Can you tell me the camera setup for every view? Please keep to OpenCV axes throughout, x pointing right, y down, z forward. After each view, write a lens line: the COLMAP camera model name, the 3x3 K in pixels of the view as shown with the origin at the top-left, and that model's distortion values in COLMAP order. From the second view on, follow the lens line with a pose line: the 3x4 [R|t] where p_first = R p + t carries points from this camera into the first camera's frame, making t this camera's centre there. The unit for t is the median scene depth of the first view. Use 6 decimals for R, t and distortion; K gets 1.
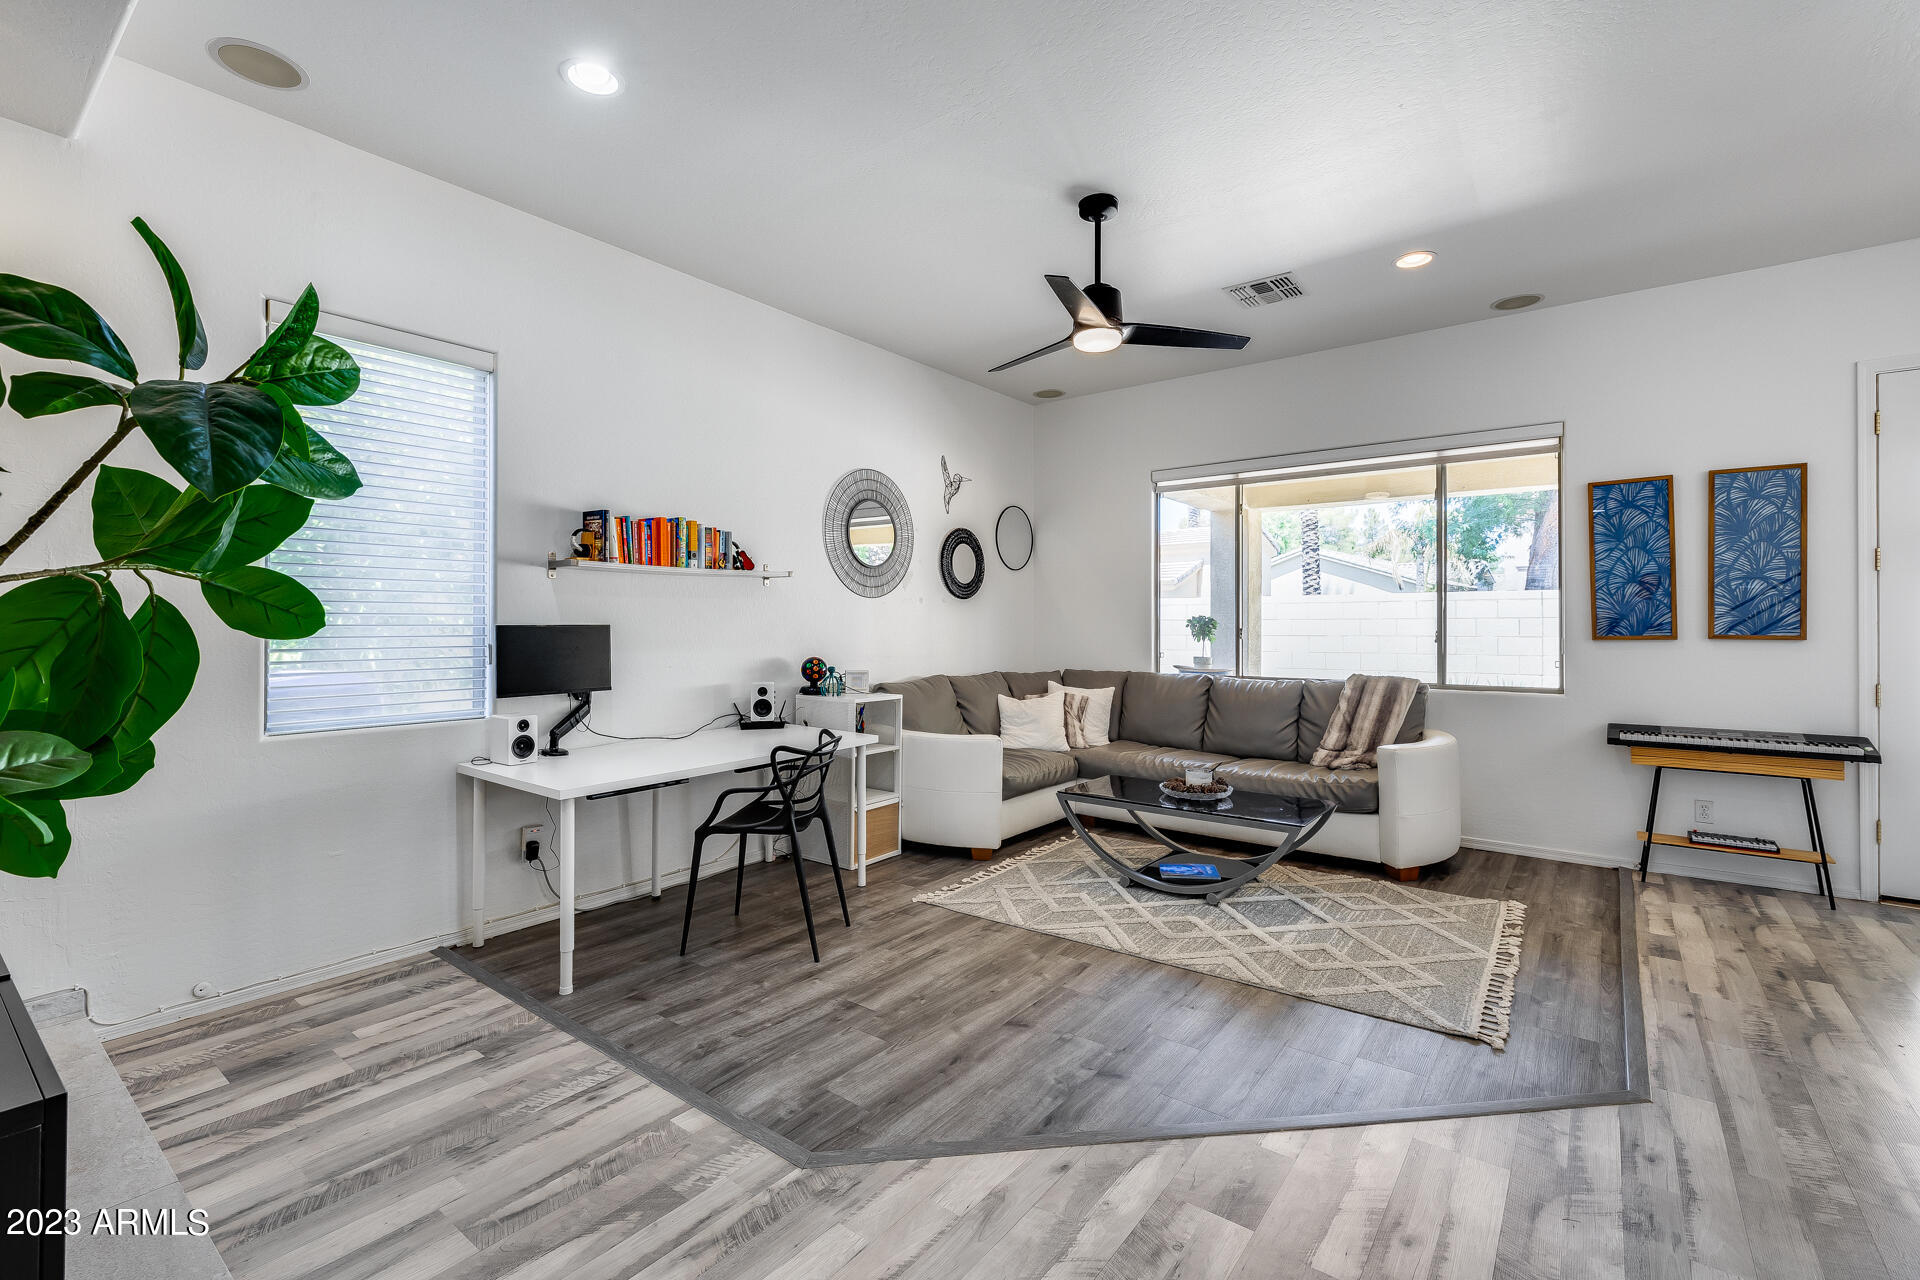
lens RADIAL K [[808.8, 0, 960.0], [0, 808.8, 640.0], [0, 0, 1]] dist [-0.001907, 0.000131]
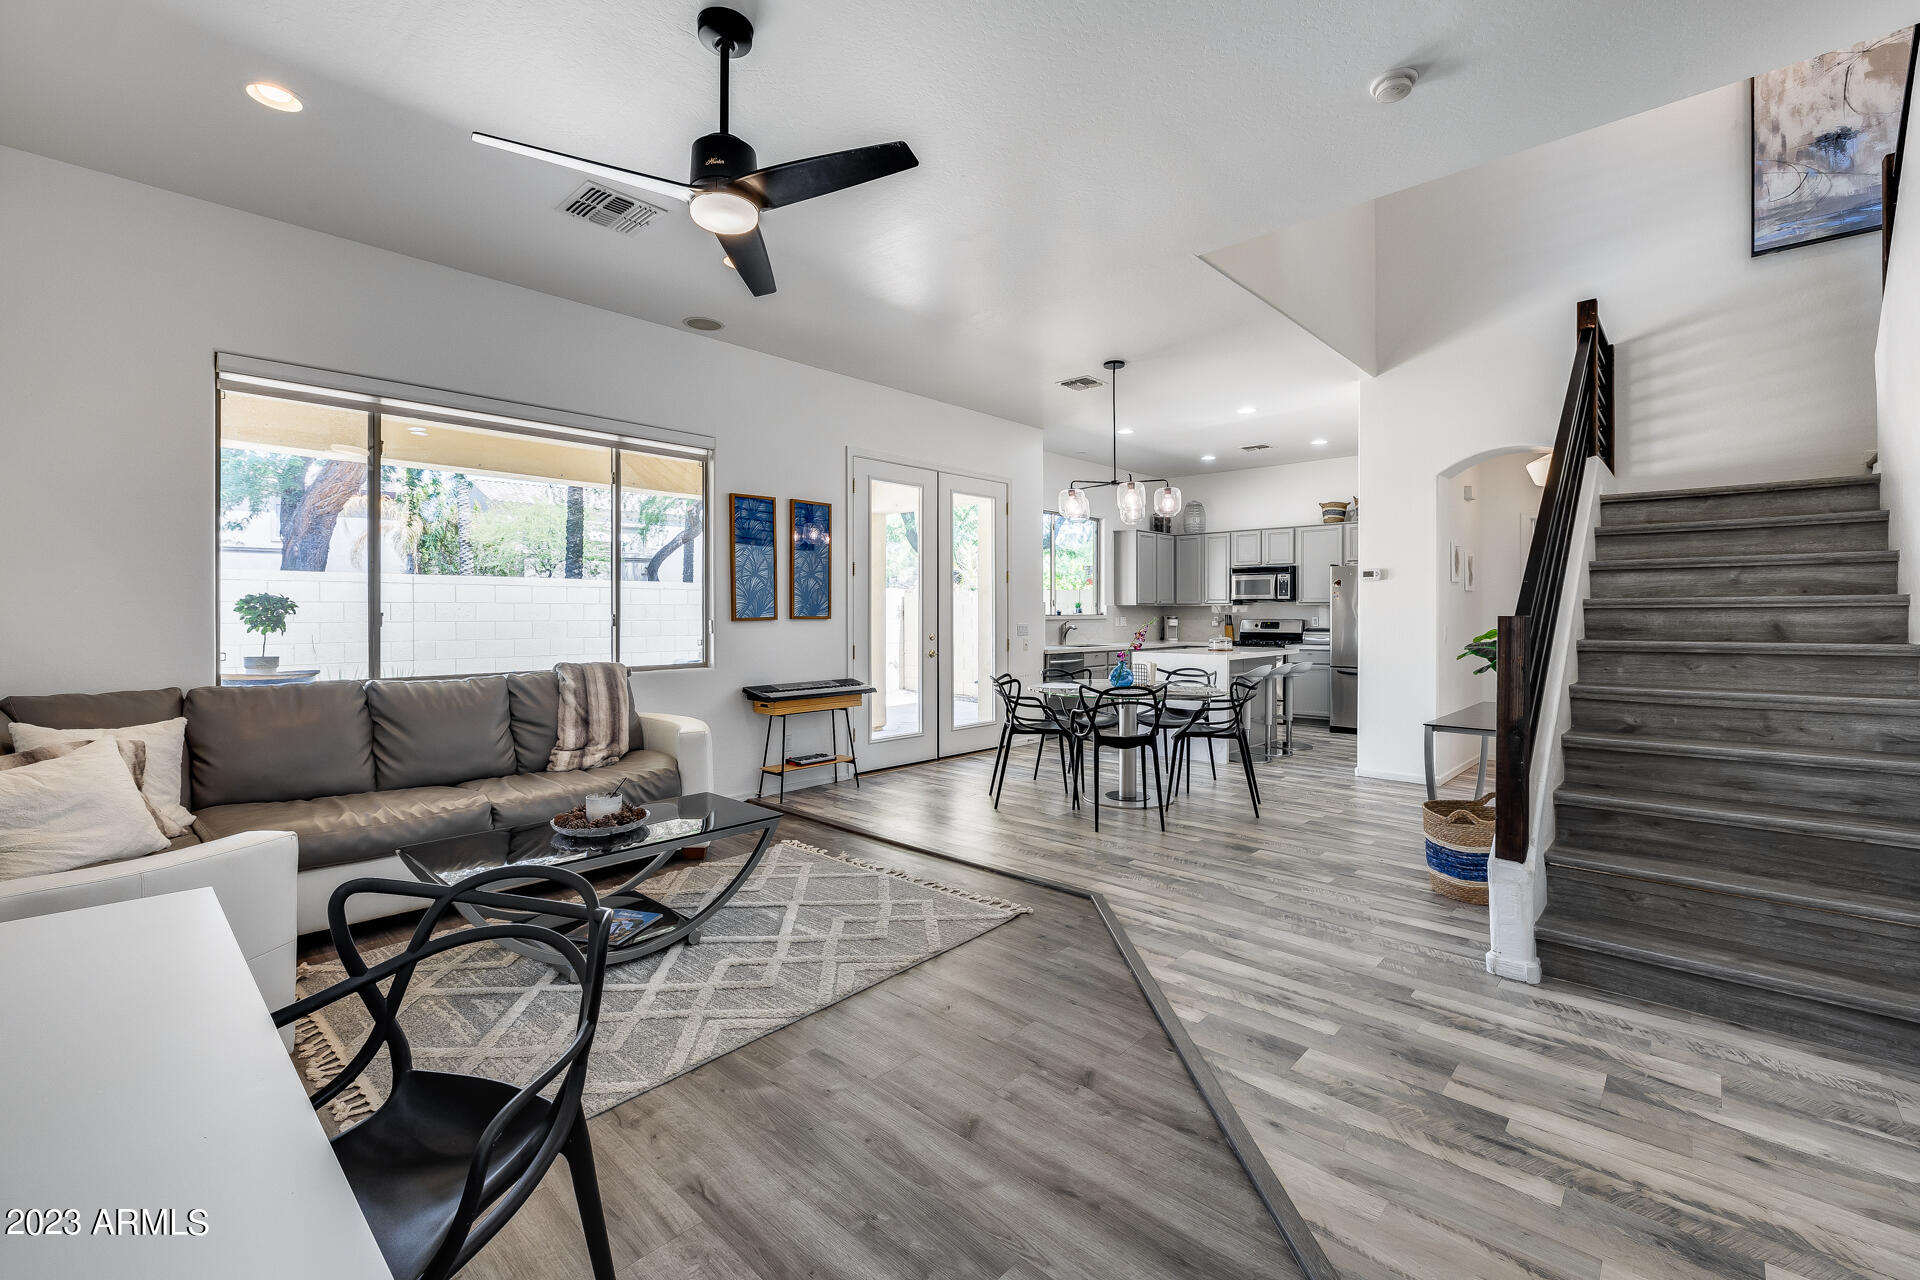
lens RADIAL K [[792.3, 0, 955.5], [0, 792.3, 628.8], [0, 0, 1]] dist [0.003180, 0.000264]
pose [[0.123488, -0.022744, 0.992085, -0.419906], [0.017644, 0.999630, 0.020720, -0.008254], [-0.992189, 0.014946, 0.123843, 0.576408]]
